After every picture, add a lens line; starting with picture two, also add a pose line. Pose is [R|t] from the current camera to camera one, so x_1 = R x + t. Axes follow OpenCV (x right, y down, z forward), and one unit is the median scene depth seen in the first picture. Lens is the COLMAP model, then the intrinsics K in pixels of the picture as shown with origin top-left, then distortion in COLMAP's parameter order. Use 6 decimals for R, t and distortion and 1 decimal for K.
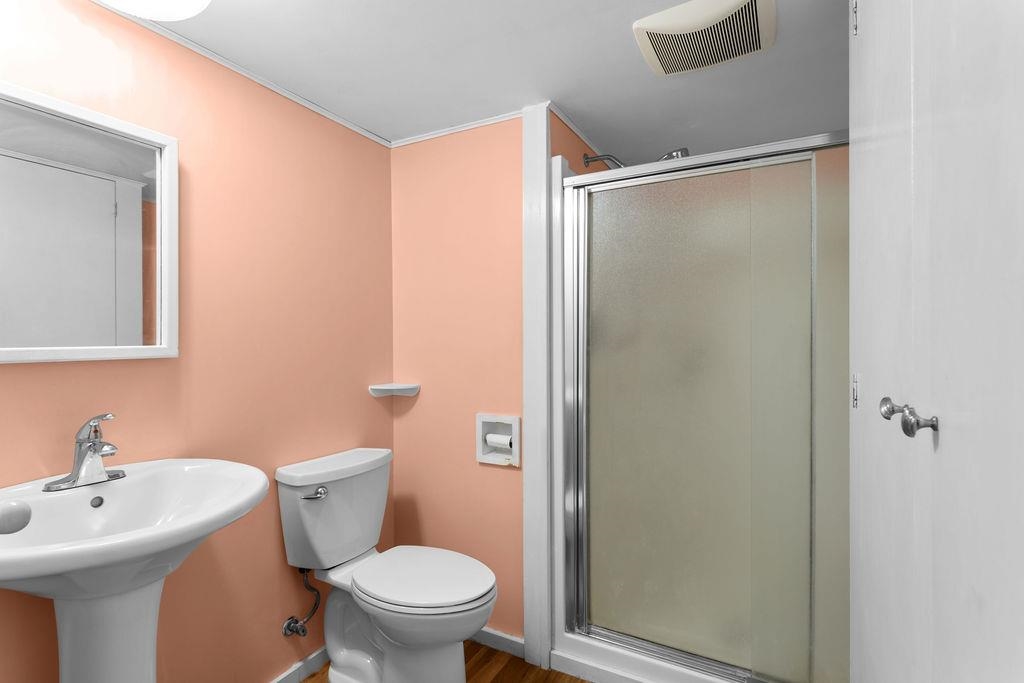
lens RADIAL K [[488.5, 0, 510.6], [0, 488.5, 341.5], [0, 0, 1]] dist [-0.004398, 0.001769]
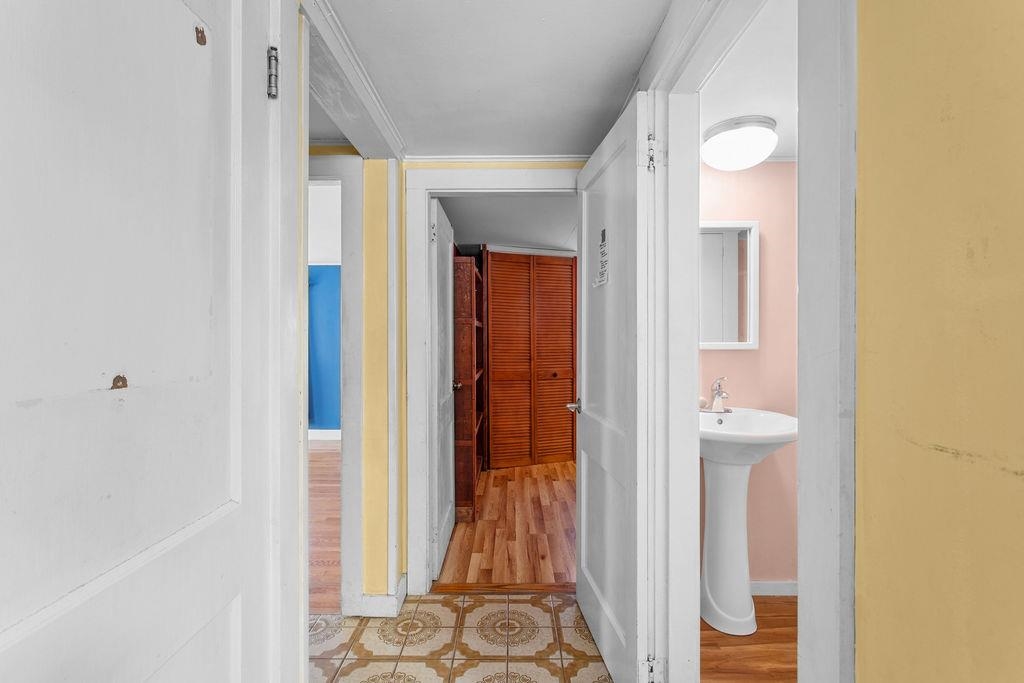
lens RADIAL K [[488.5, 0, 507.7], [0, 488.5, 341.1], [0, 0, 1]] dist [-0.004398, 0.001769]
pose [[0.468295, 0.005394, -0.883556, 0.427108], [-0.000107, 0.999982, 0.006048, -0.007855], [0.883572, -0.002737, 0.468287, -0.591217]]
